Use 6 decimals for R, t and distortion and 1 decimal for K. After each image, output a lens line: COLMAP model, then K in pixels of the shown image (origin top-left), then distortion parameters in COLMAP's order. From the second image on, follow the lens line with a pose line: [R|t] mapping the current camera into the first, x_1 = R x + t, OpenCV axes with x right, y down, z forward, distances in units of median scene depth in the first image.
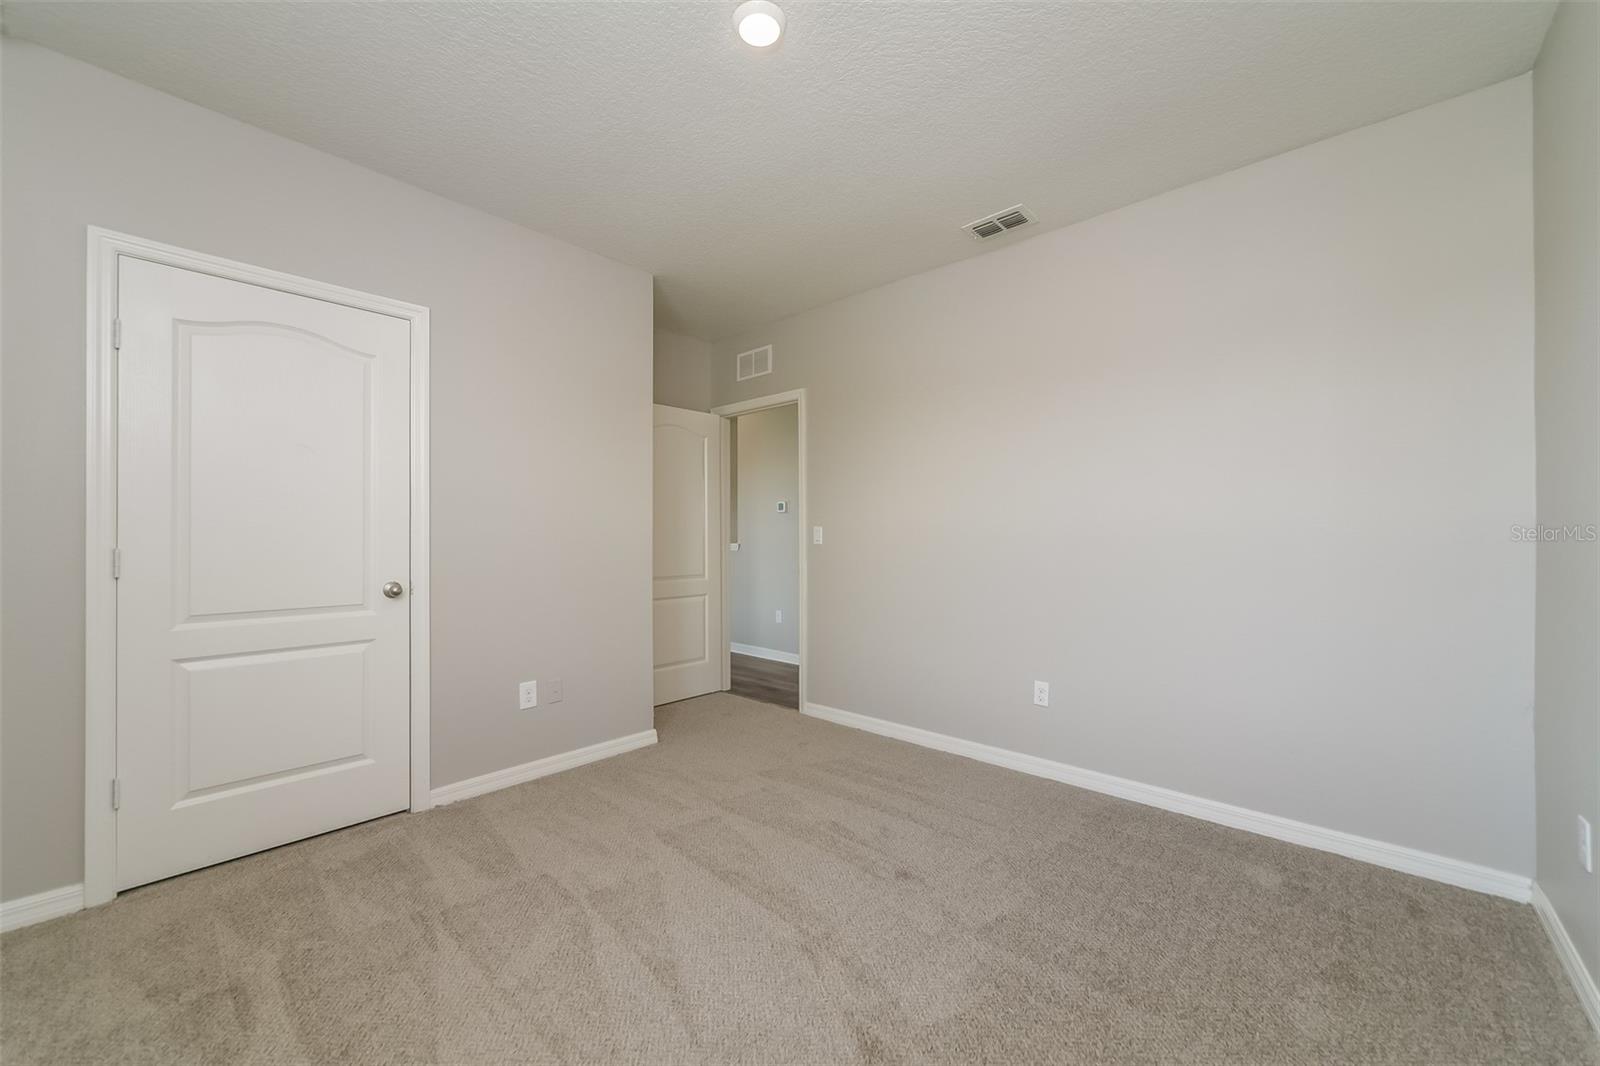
lens RADIAL K [[610.7, 0, 804.7], [0, 610.7, 536.7], [0, 0, 1]] dist [-0.000937, 0.000092]
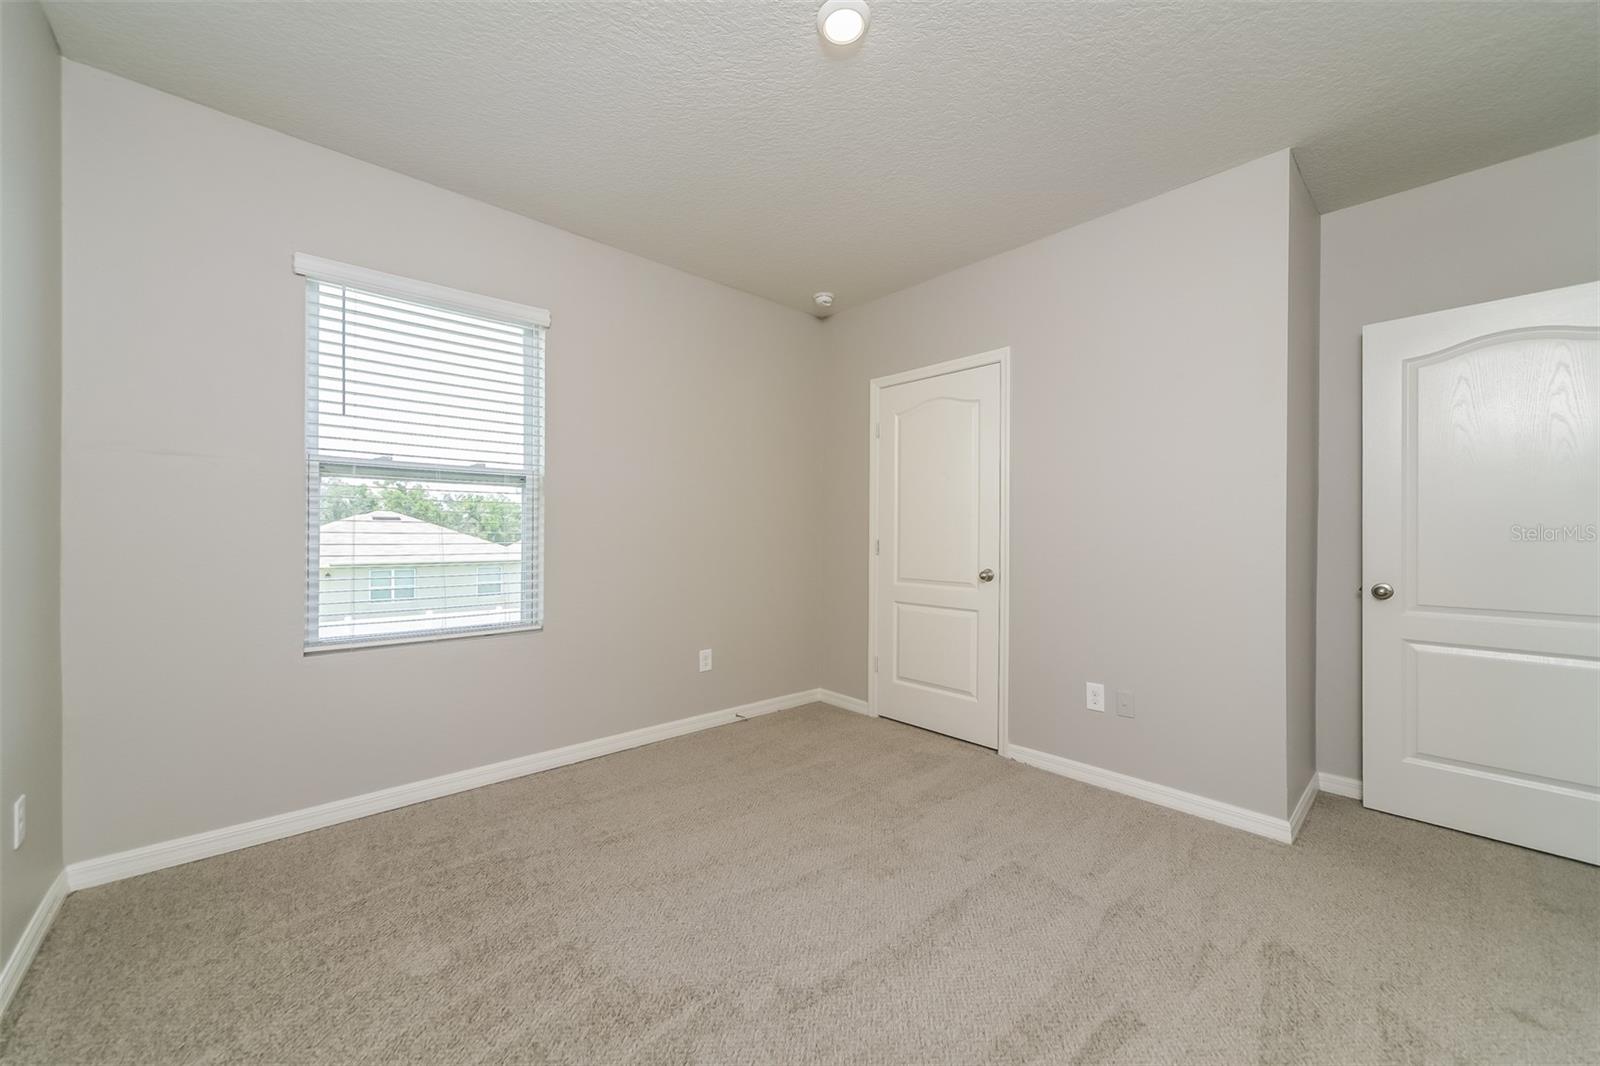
lens RADIAL K [[644.3, 0, 813.0], [0, 644.3, 534.4], [0, 0, 1]] dist [0.002463, 0.000310]
pose [[-0.120492, 0.007103, -0.992689, 0.716278], [0.001749, 0.999974, 0.006943, -0.009466], [0.992713, -0.000900, -0.120502, 0.781907]]
